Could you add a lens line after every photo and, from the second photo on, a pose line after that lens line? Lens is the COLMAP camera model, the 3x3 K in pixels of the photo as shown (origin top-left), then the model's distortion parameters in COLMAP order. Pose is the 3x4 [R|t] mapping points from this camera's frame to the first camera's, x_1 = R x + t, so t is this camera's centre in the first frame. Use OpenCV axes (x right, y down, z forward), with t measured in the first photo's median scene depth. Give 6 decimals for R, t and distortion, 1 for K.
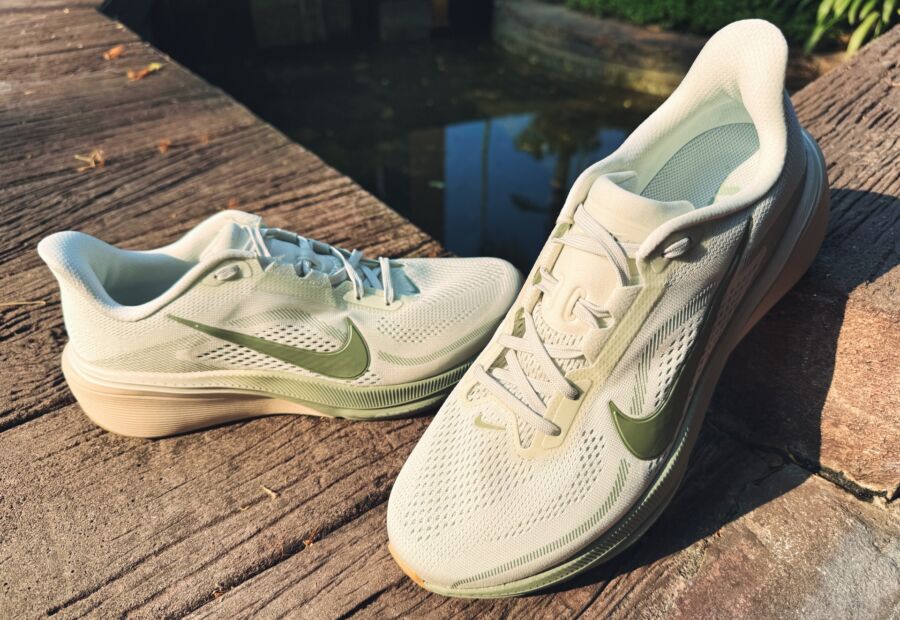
lens RADIAL K [[655.2, 0, 448.4], [0, 655.2, 261.5], [0, 0, 1]] dist [0.101124, -0.085542]
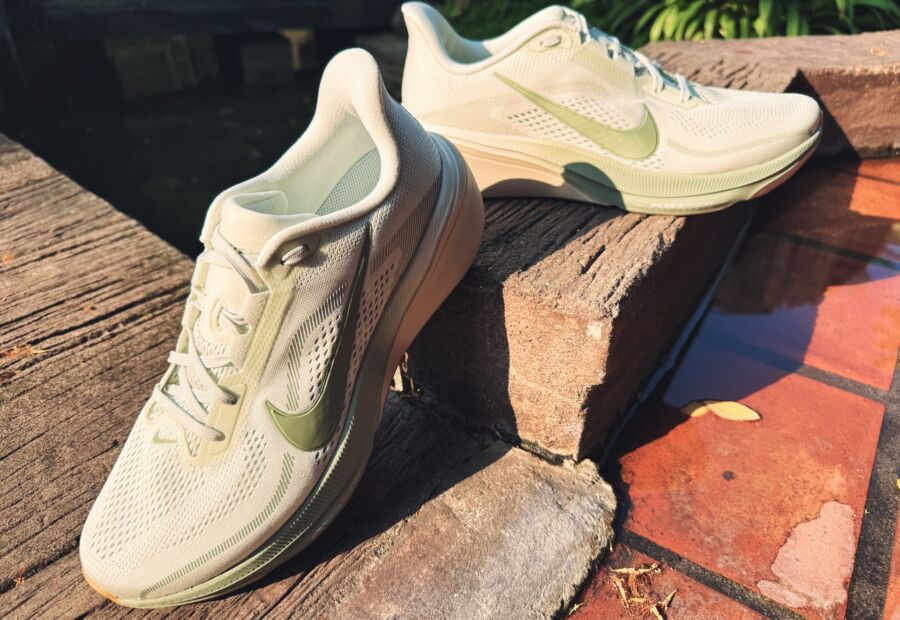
lens RADIAL K [[655.2, 0, 448.4], [0, 655.2, 261.5], [0, 0, 1]] dist [0.101124, -0.085542]
pose [[0.991227, -0.096898, 0.089883, 0.377482], [0.101193, 0.993870, -0.044516, 0.049743], [-0.085018, 0.053221, 0.994957, -0.099149]]
